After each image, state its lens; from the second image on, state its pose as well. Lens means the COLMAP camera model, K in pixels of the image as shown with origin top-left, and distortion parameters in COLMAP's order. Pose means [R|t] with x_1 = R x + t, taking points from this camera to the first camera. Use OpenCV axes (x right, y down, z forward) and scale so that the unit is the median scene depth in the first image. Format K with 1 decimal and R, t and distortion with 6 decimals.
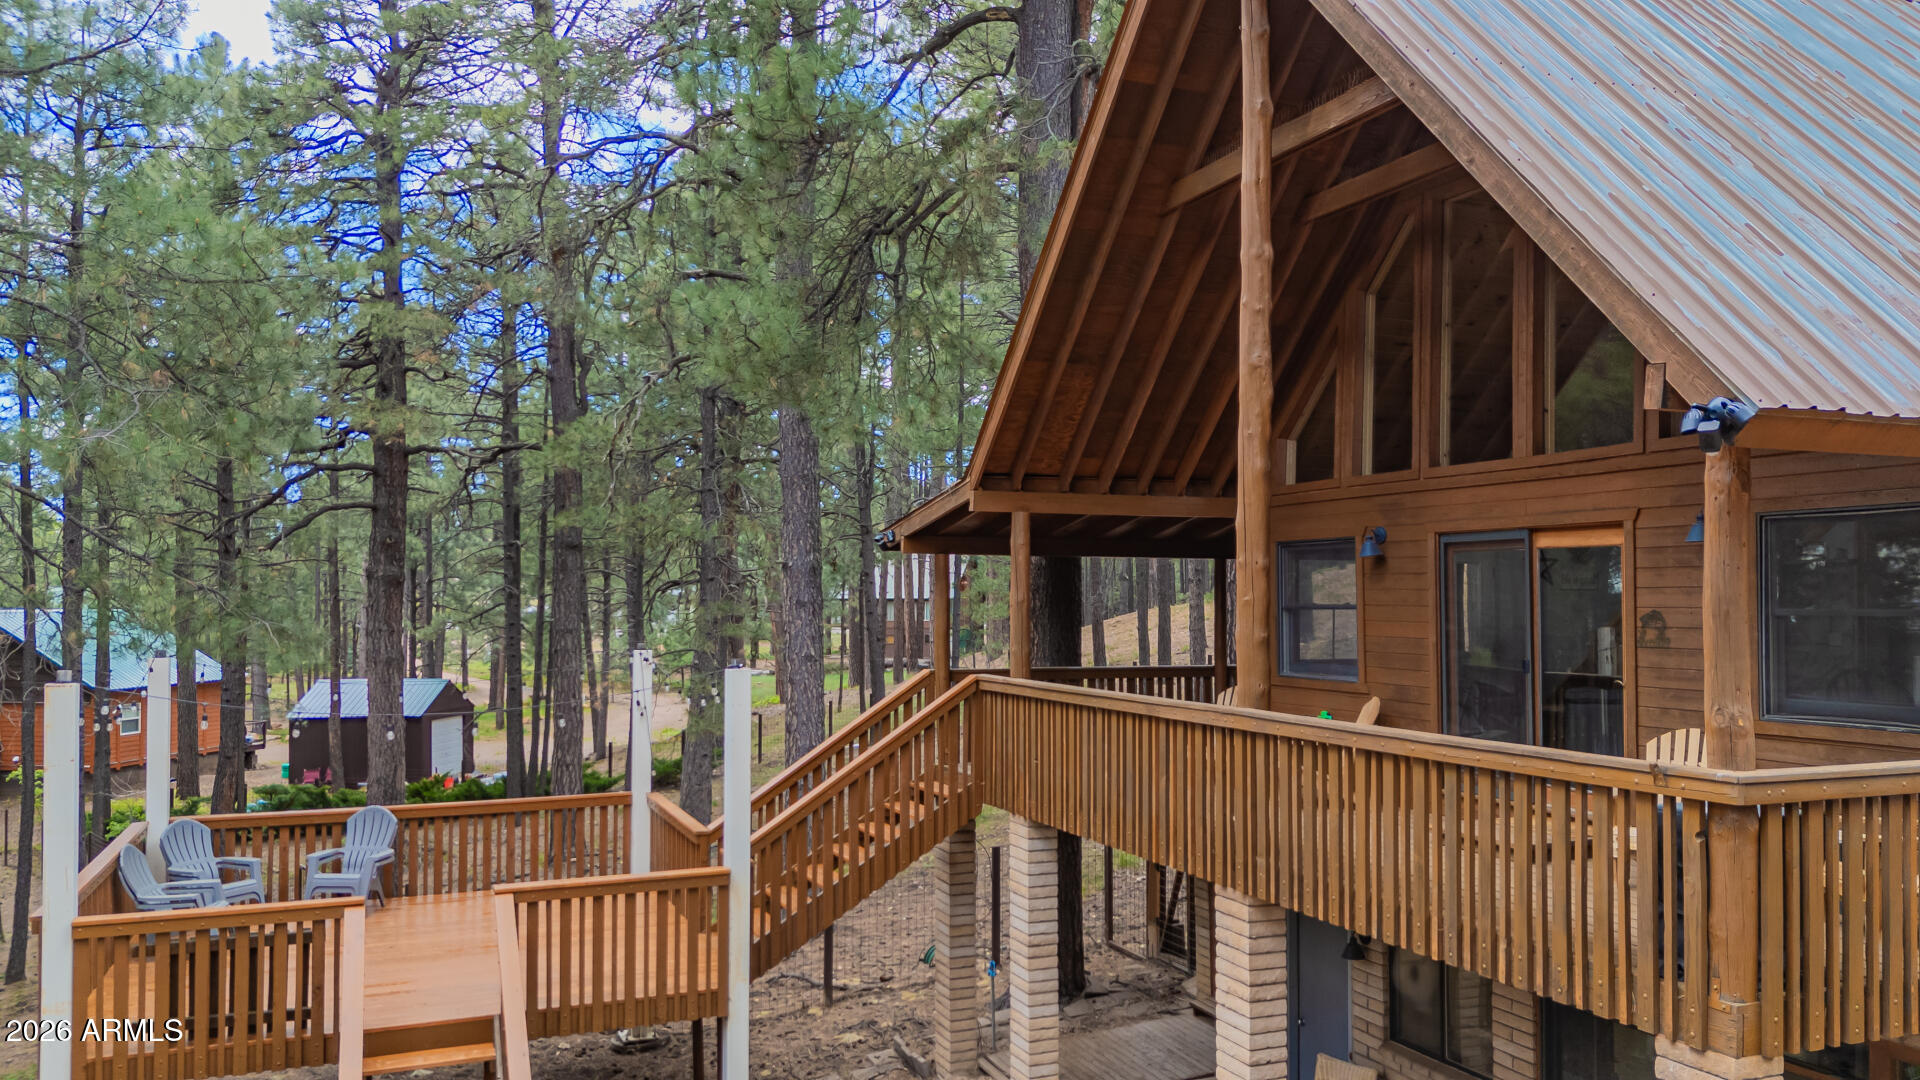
lens RADIAL K [[1426.4, 0, 959.3], [0, 1426.4, 563.4], [0, 0, 1]] dist [0.087037, -0.106290]
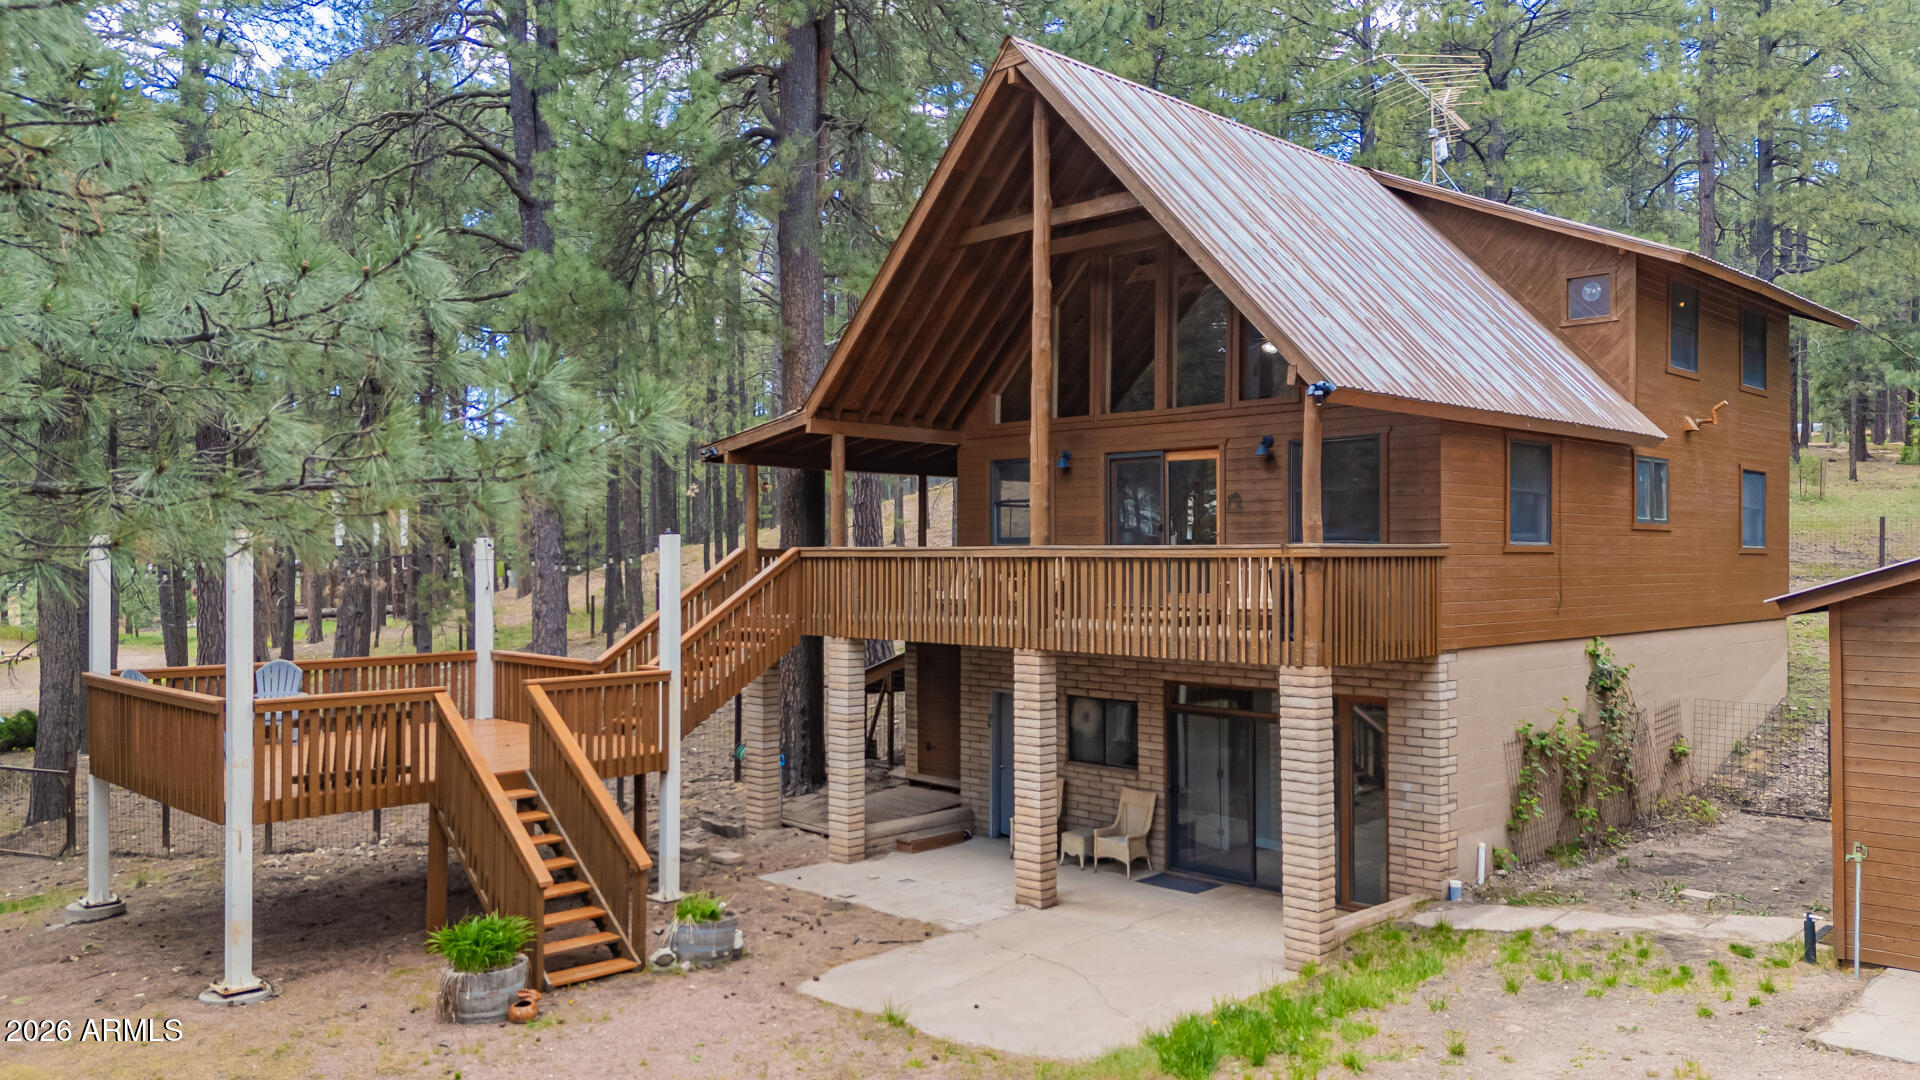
lens RADIAL K [[1415.1, 0, 977.5], [0, 1415.1, 537.6], [0, 0, 1]] dist [0.099441, -0.123544]
pose [[0.918261, 0.005239, 0.395940, -0.540094], [-0.009819, 0.999906, 0.009542, 0.073913], [-0.395853, -0.012650, 0.918227, -0.544894]]
